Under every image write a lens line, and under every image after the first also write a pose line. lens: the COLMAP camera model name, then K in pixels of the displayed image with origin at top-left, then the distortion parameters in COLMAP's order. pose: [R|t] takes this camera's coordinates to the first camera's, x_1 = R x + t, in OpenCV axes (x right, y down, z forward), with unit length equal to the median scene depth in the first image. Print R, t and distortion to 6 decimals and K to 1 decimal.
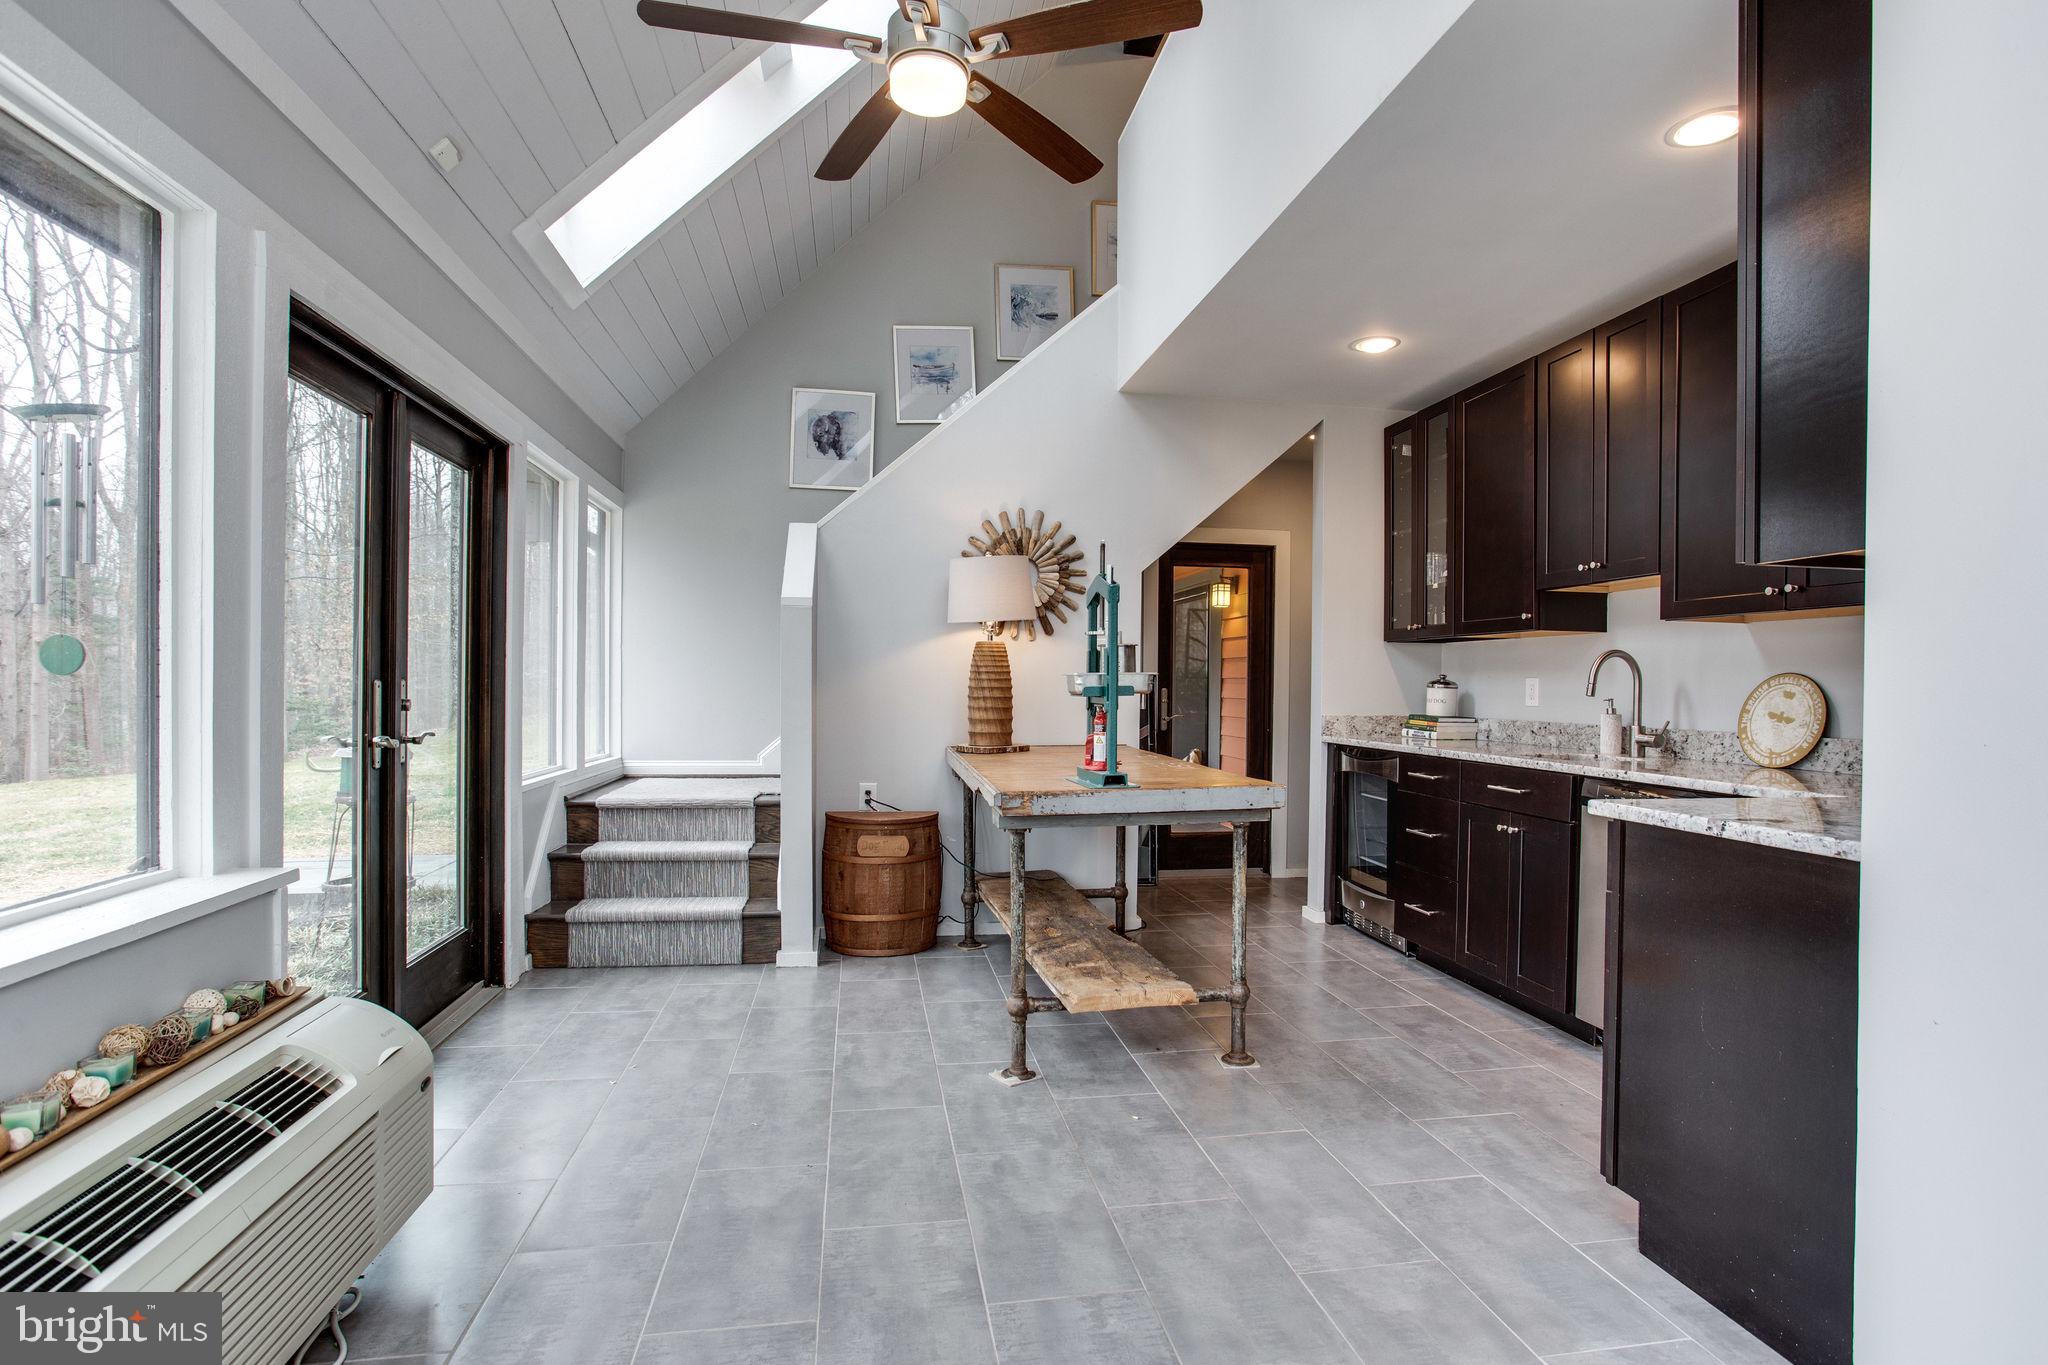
lens RADIAL K [[983.0, 0, 1036.7], [0, 983.0, 684.8], [0, 0, 1]] dist [-0.018875, 0.001421]
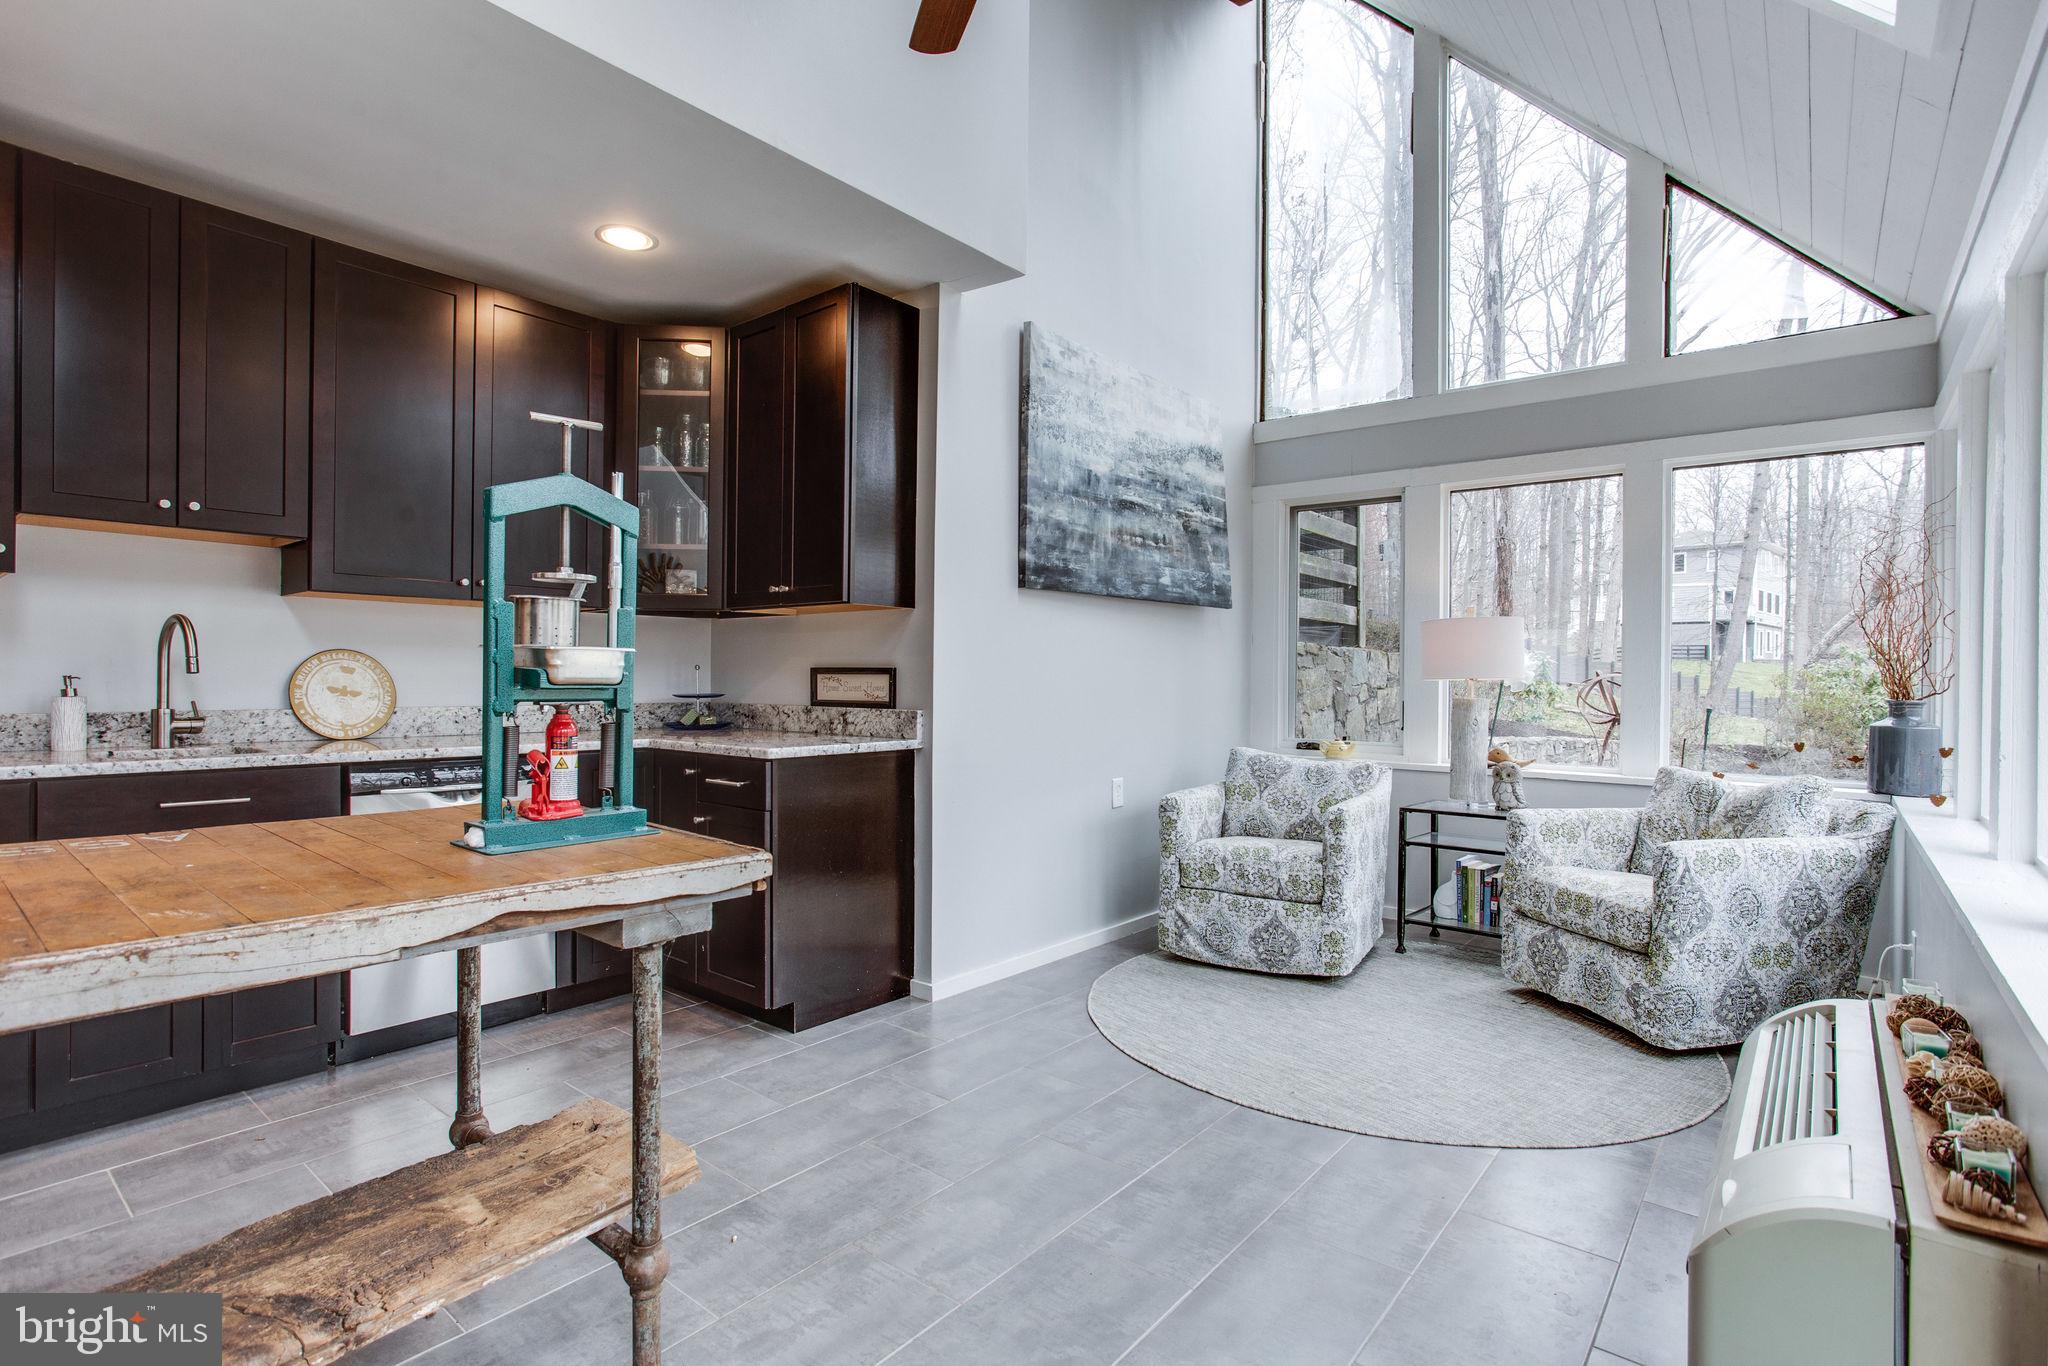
lens RADIAL K [[983.0, 0, 1036.7], [0, 983.0, 685.3], [0, 0, 1]] dist [-0.018875, 0.001421]
pose [[-0.652061, -0.020800, 0.757881, -0.521186], [-0.016689, 0.999775, 0.013080, 0.000796], [-0.757982, -0.004119, -0.652262, 1.119459]]
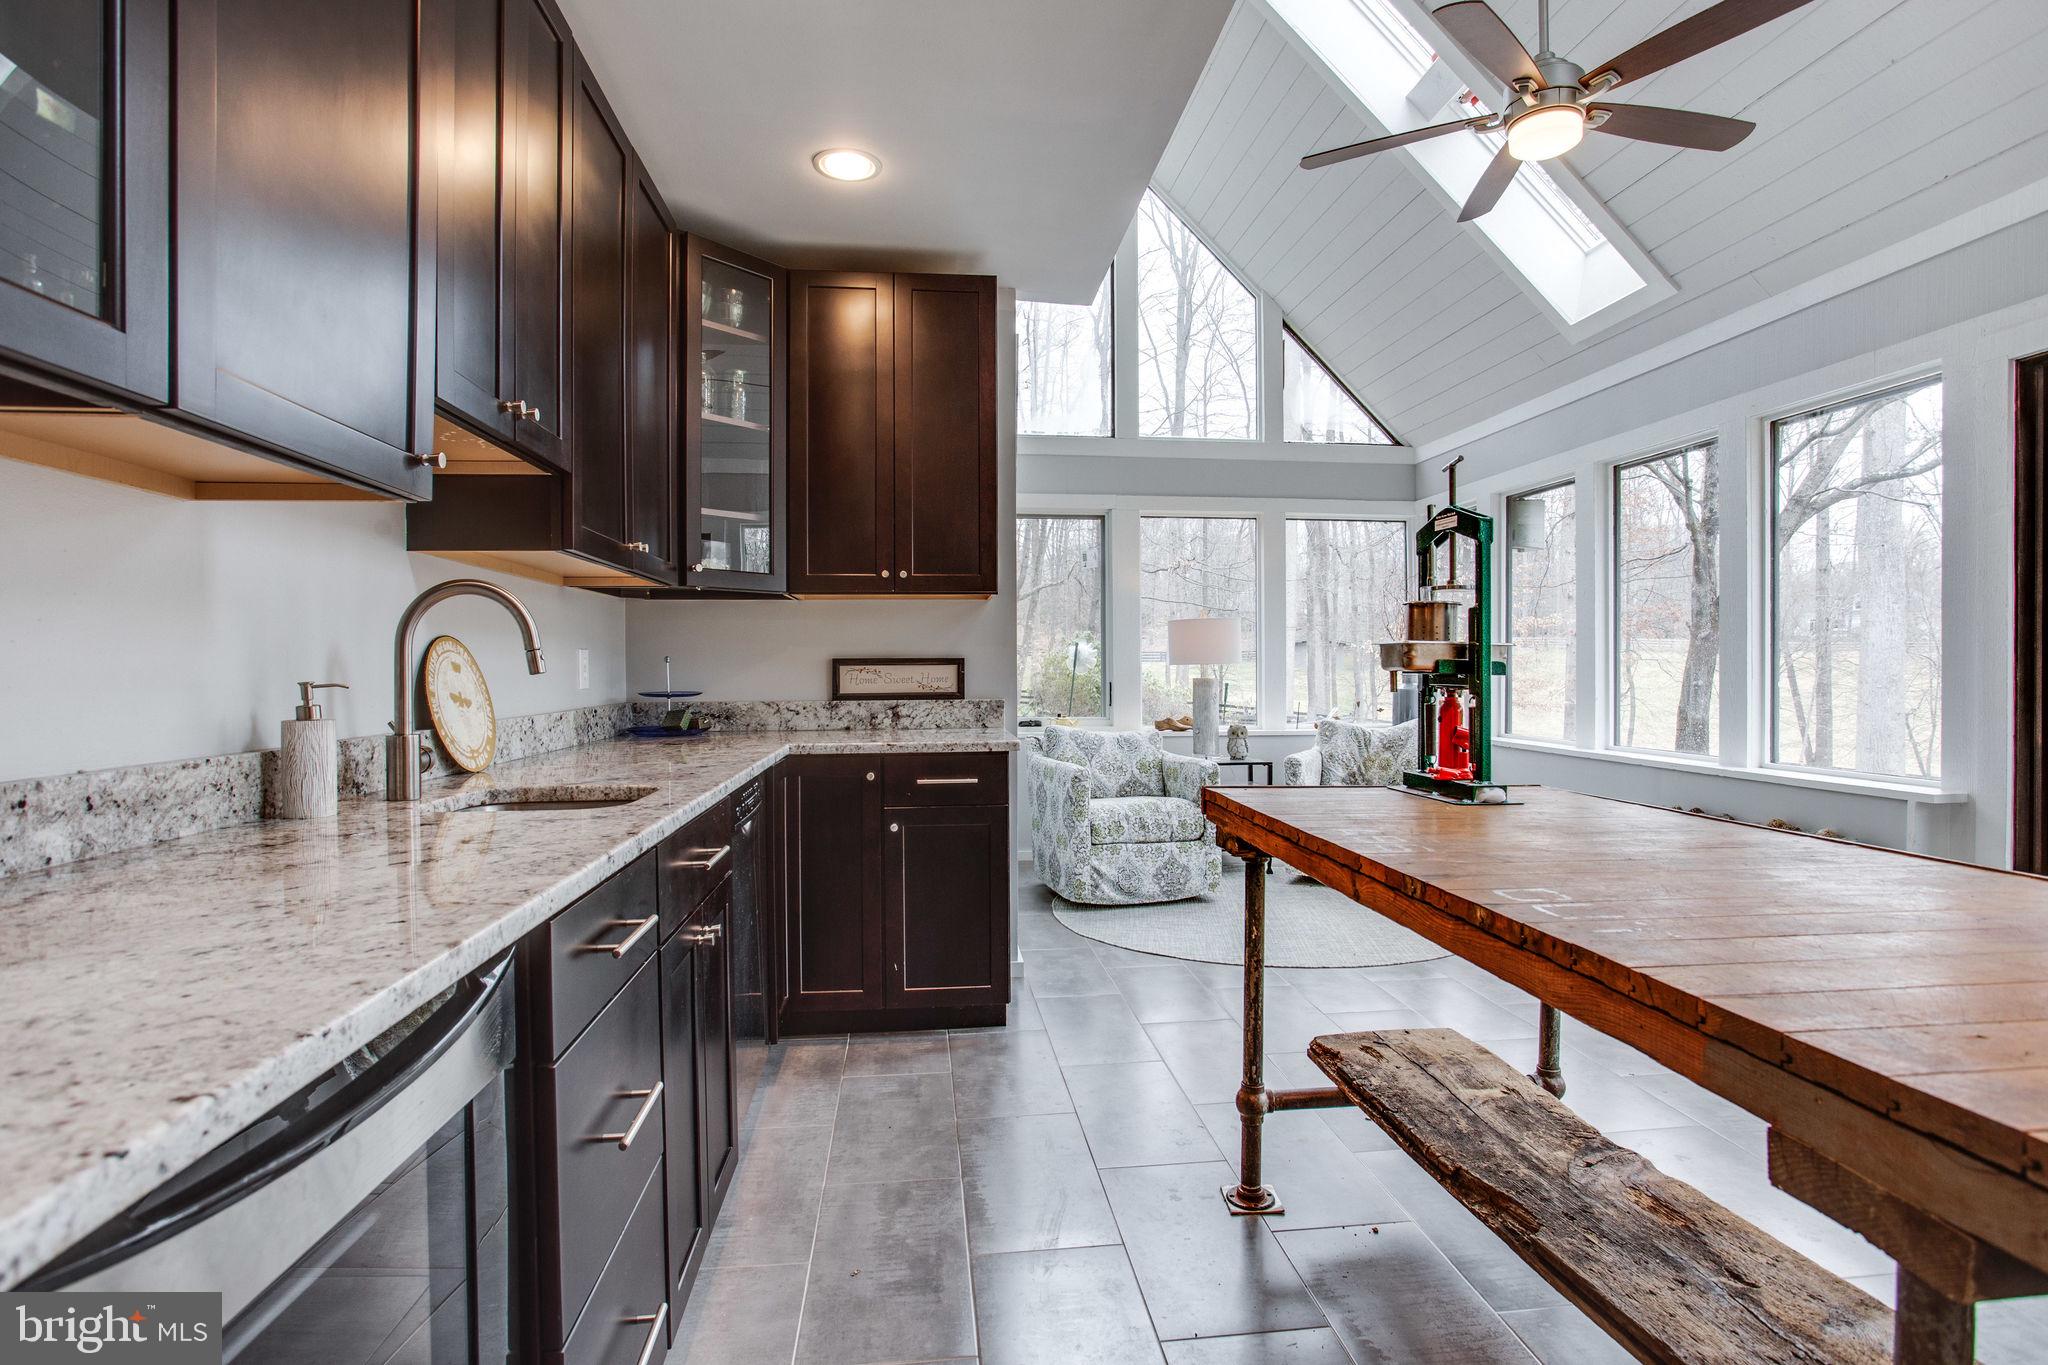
lens RADIAL K [[1025.2, 0, 1024.0], [0, 1025.2, 682.5], [0, 0, 1]] dist [-0.067112, 0.023356]
pose [[-0.997421, -0.004501, 0.071630, 0.312173], [-0.003536, 0.999901, 0.013597, 0.010288], [-0.071684, 0.013309, -0.997339, 1.687900]]
